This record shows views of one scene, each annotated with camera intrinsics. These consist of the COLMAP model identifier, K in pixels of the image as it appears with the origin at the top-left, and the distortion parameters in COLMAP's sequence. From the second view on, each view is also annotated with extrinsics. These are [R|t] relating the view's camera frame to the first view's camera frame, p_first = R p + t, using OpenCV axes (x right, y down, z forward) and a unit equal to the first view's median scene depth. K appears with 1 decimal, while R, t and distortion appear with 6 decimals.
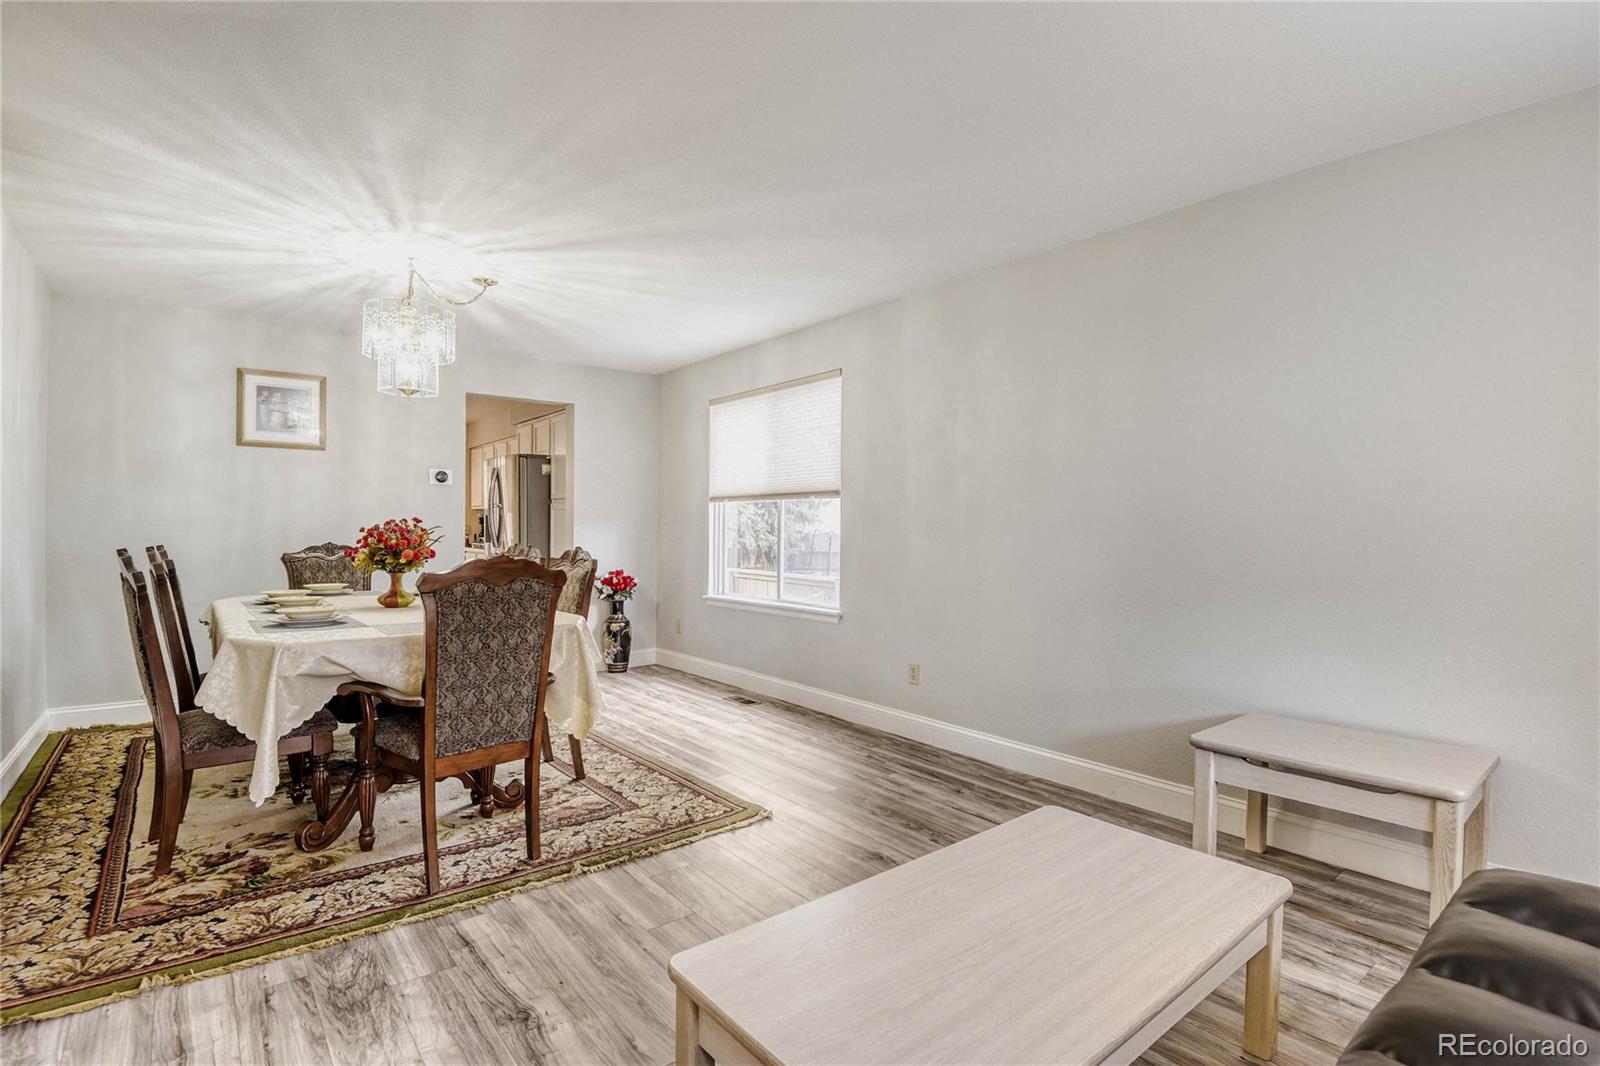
lens RADIAL K [[744.2, 0, 790.0], [0, 744.2, 528.7], [0, 0, 1]] dist [-0.005816, -0.003347]
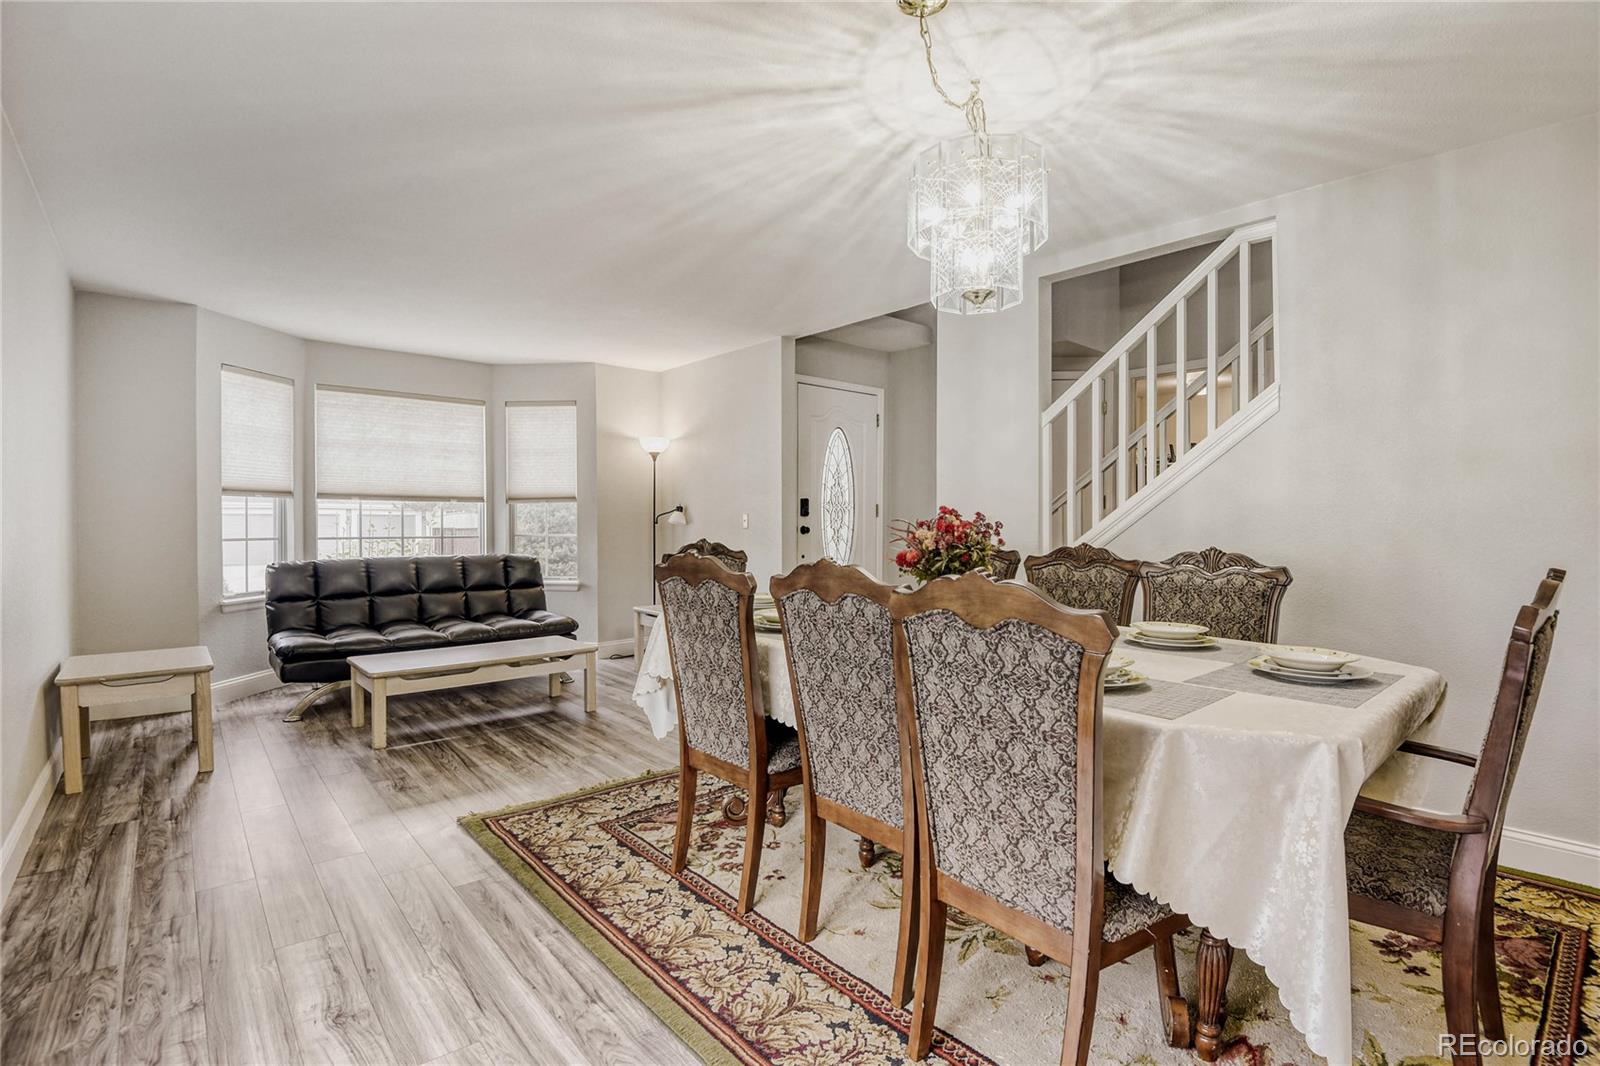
lens RADIAL K [[744.2, 0, 815.4], [0, 744.2, 524.7], [0, 0, 1]] dist [-0.005816, -0.003347]
pose [[-0.998289, -0.005079, -0.058249, -0.397651], [-0.005611, 0.999944, 0.008980, -0.007384], [0.058200, 0.009291, -0.998262, 1.843396]]
